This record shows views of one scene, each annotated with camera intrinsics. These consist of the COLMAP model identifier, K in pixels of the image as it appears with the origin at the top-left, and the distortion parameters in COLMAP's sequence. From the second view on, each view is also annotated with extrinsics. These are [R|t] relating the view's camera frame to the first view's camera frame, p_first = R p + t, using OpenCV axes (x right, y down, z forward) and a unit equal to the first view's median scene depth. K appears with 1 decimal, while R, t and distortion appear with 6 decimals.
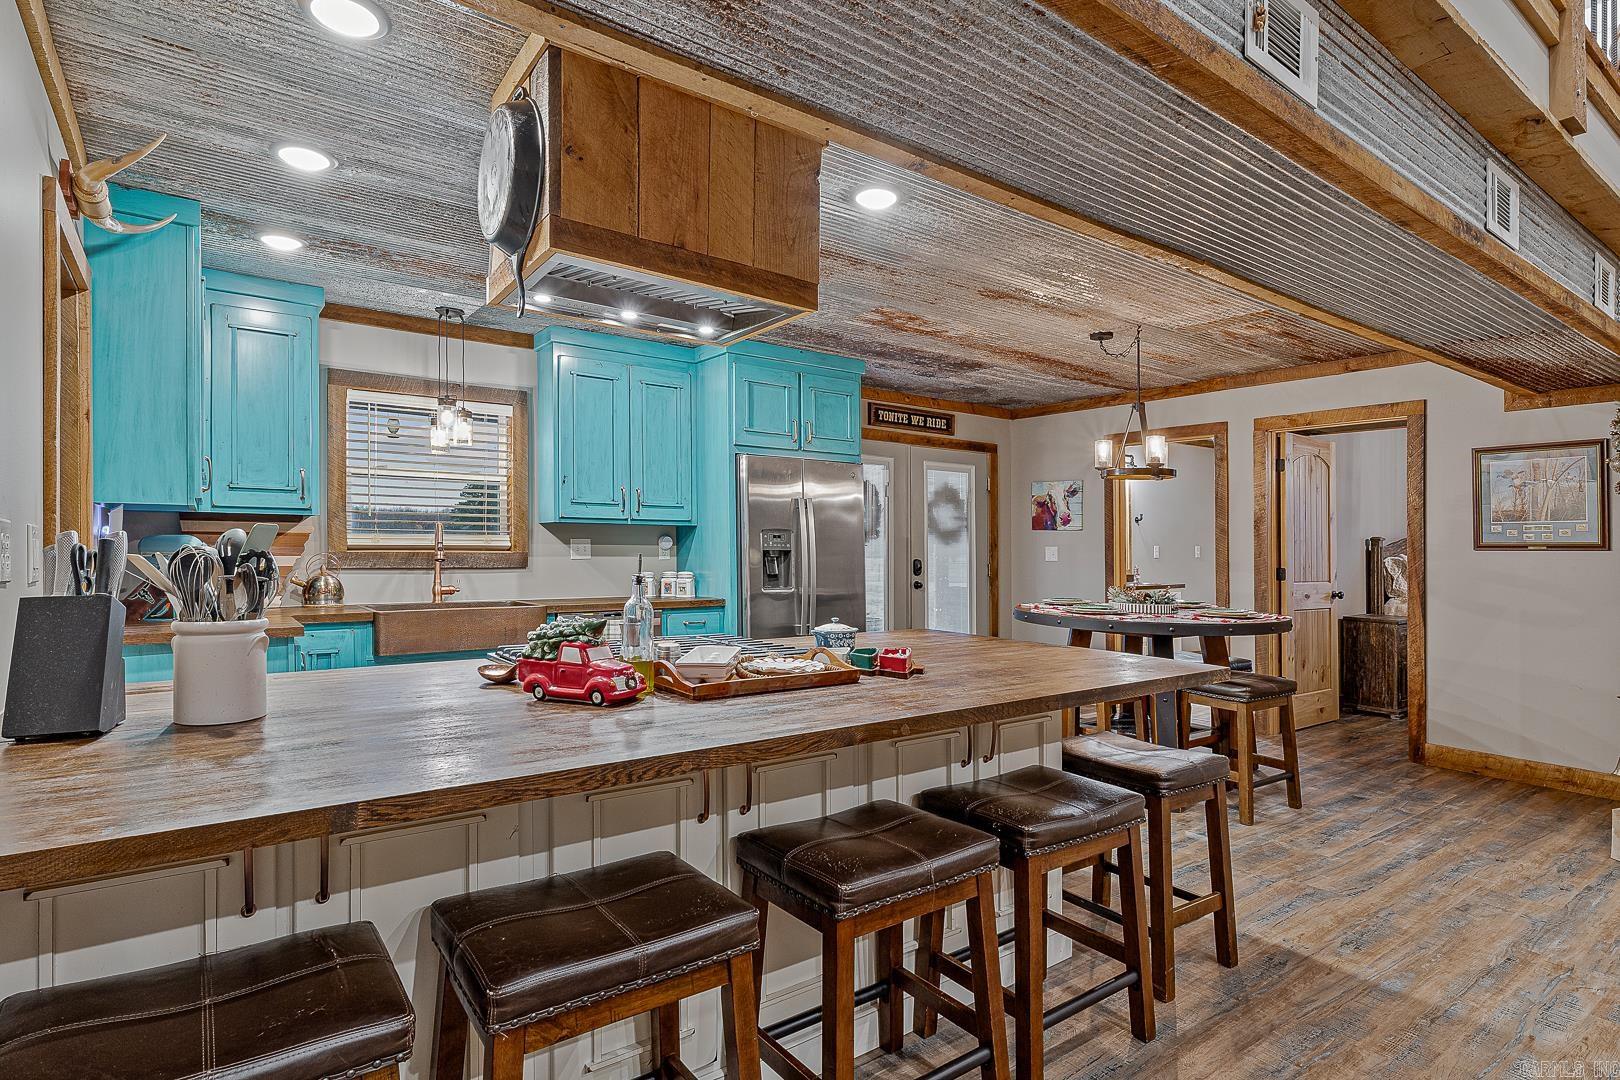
lens RADIAL K [[851.0, 0, 827.2], [0, 851.0, 539.1], [0, 0, 1]] dist [0.003235, -0.002082]
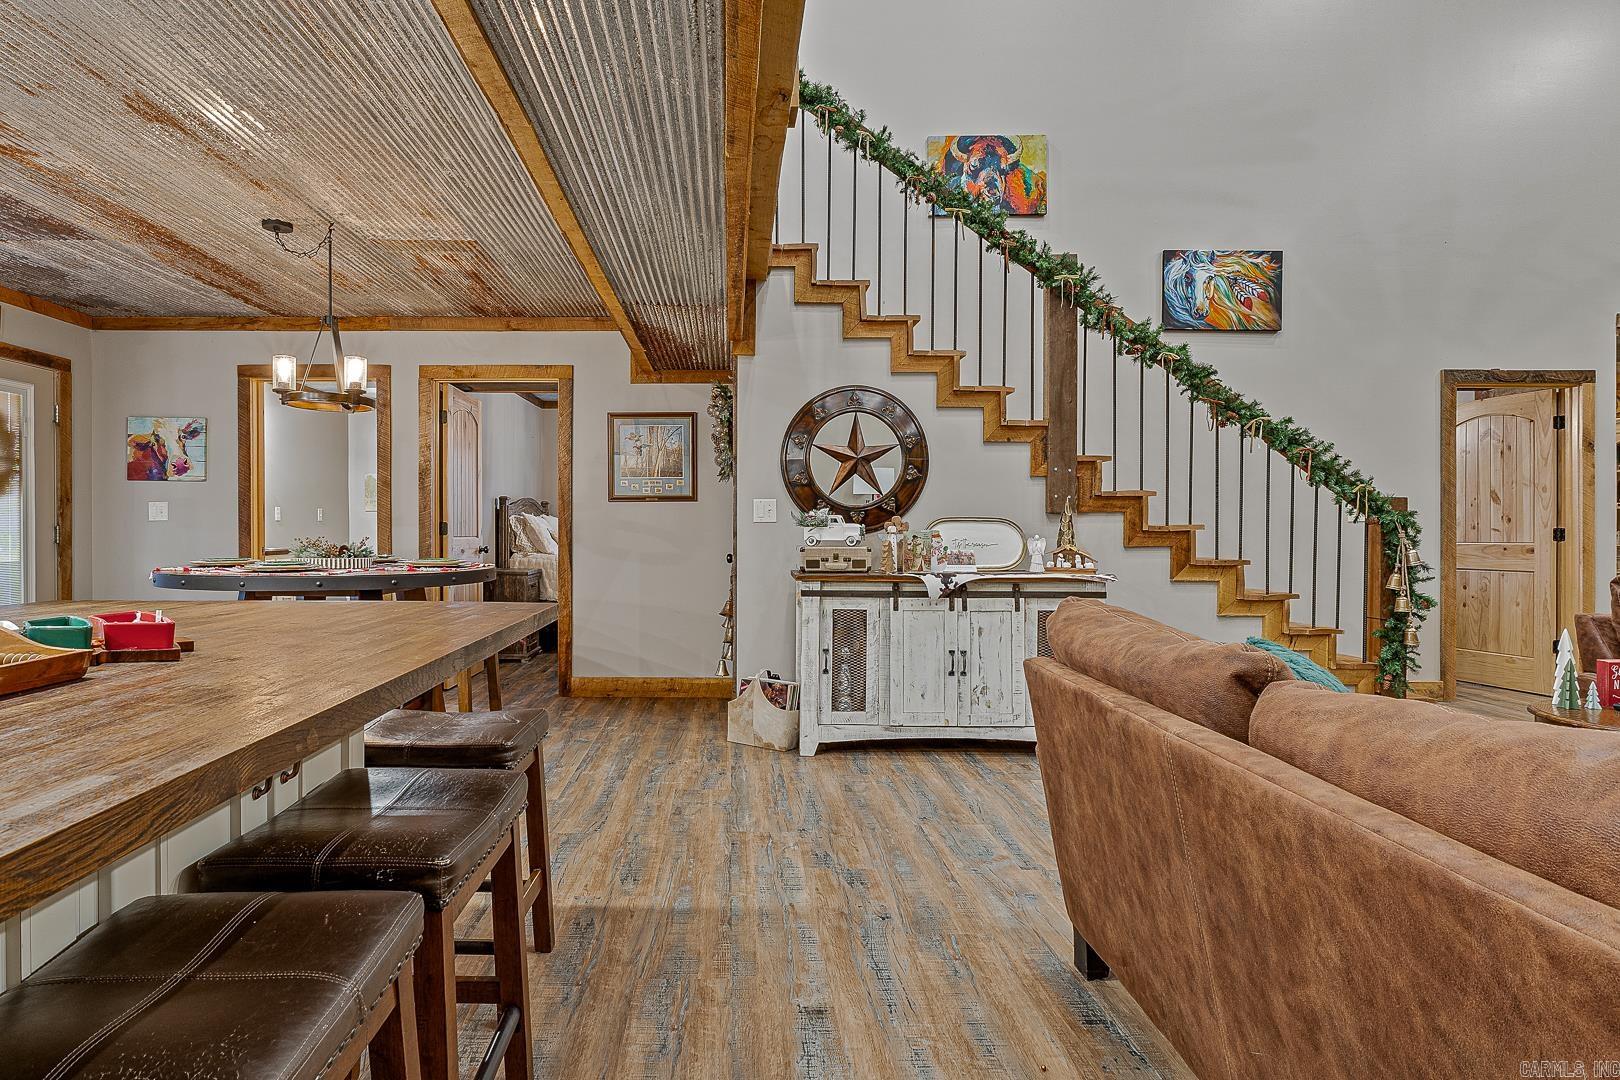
lens RADIAL K [[849.5, 0, 719.2], [0, 849.5, 520.7], [0, 0, 1]] dist [-0.000413, -0.000525]
pose [[0.607818, -0.002592, 0.794072, -0.056117], [-0.000383, 0.999994, 0.003557, 0.032848], [-0.794076, -0.002466, 0.607814, 0.179432]]
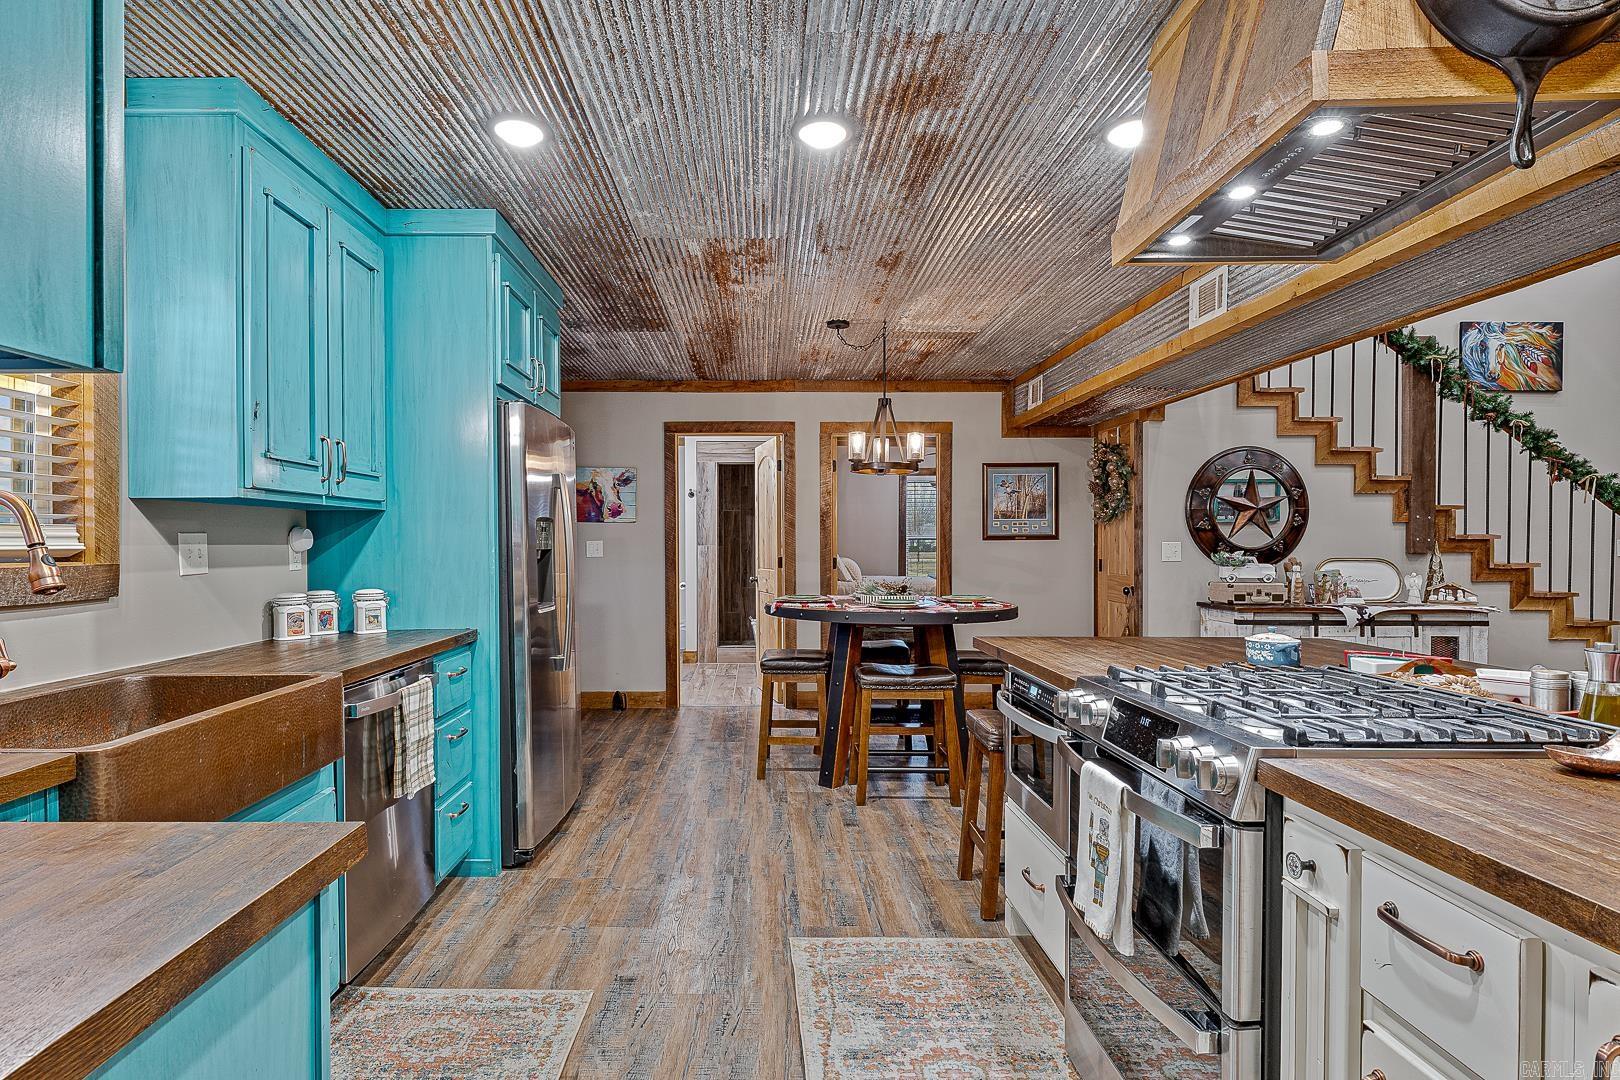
lens RADIAL K [[851.0, 0, 767.7], [0, 851.0, 536.8], [0, 0, 1]] dist [0.003235, -0.002082]
pose [[0.606343, -0.005395, 0.795185, -0.479648], [0.000534, 0.999980, 0.006376, -0.000704], [-0.795203, -0.003441, 0.606334, 0.444116]]
